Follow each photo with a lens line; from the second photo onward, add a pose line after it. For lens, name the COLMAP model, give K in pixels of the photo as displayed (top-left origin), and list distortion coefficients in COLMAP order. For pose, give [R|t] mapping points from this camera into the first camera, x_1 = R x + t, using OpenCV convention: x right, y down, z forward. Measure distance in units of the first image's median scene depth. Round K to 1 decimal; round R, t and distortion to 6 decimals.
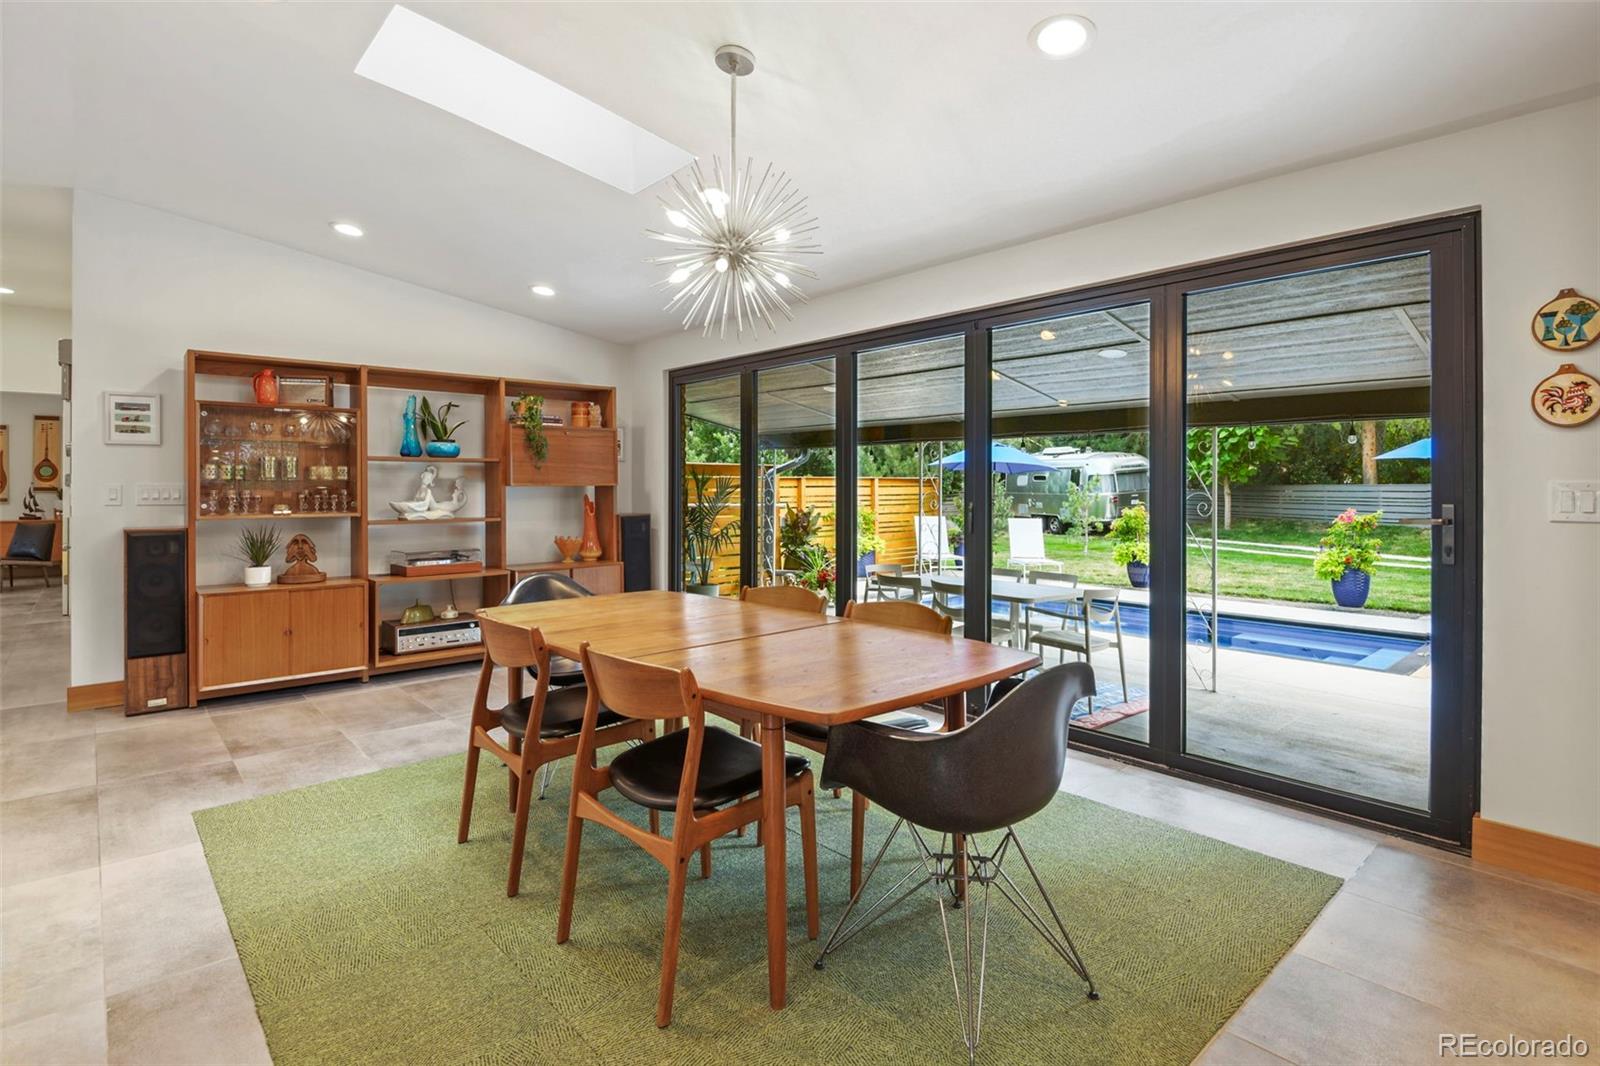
lens RADIAL K [[792.3, 0, 801.9], [0, 792.3, 489.7], [0, 0, 1]] dist [-0.002306, -0.000906]
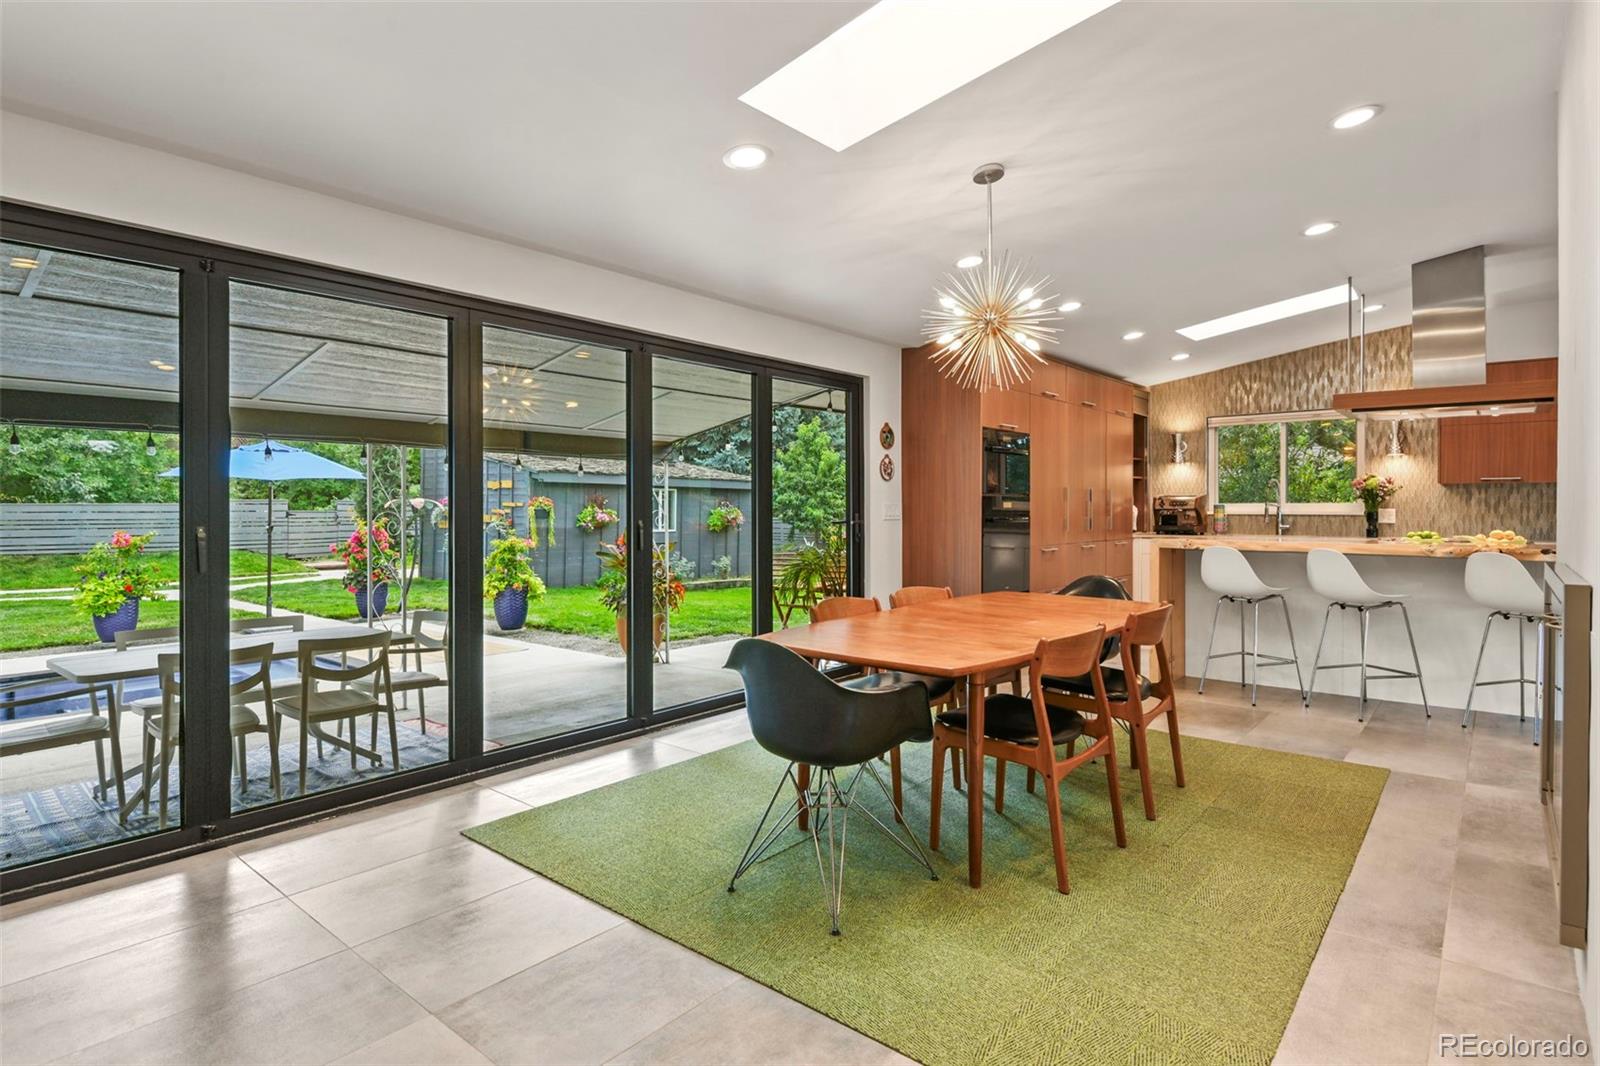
lens RADIAL K [[836.7, 0, 805.0], [0, 836.7, 511.2], [0, 0, 1]] dist [-0.002789, -0.001859]
pose [[-0.137682, -0.002740, 0.990473, -0.713182], [0.005189, 0.999980, 0.003488, 0.001515], [-0.990463, 0.005620, -0.137665, 0.759951]]
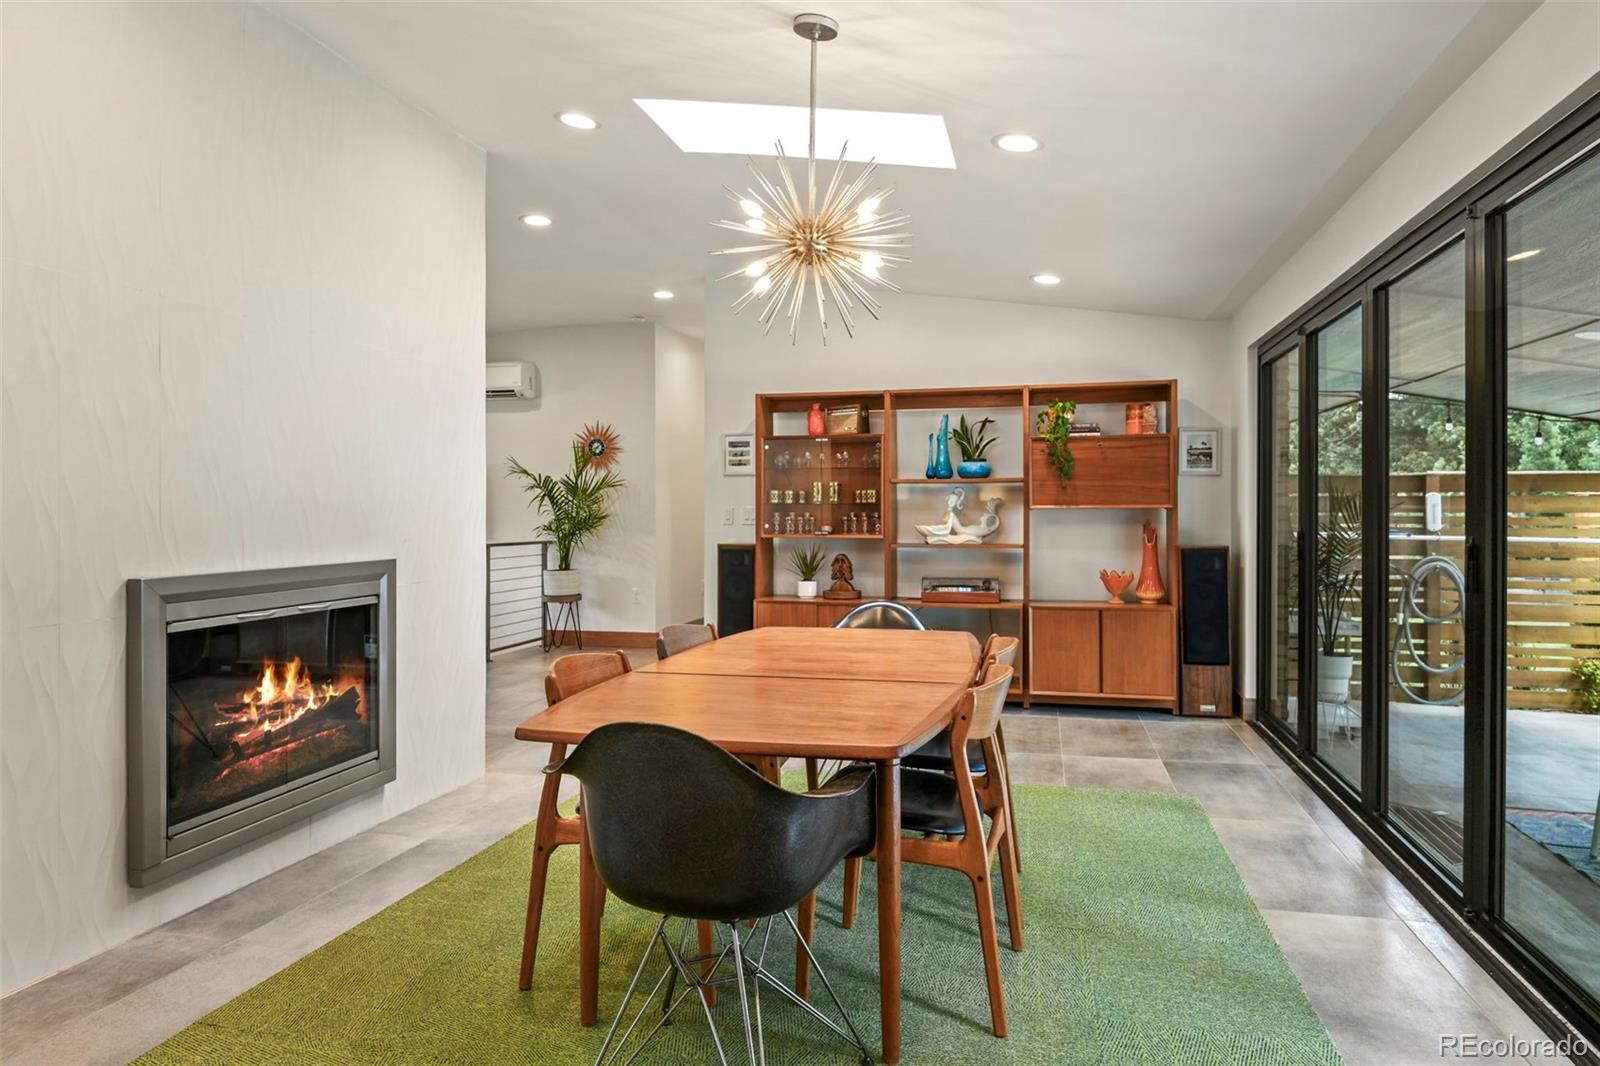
lens RADIAL K [[986.0, 0, 800.8], [0, 986.0, 508.8], [0, 0, 1]] dist [0.002692, 0.000005]
pose [[0.565059, -0.002870, -0.825046, 0.413330], [-0.004135, 0.999972, -0.006310, 0.003831], [0.825040, 0.006977, 0.565031, 0.188317]]
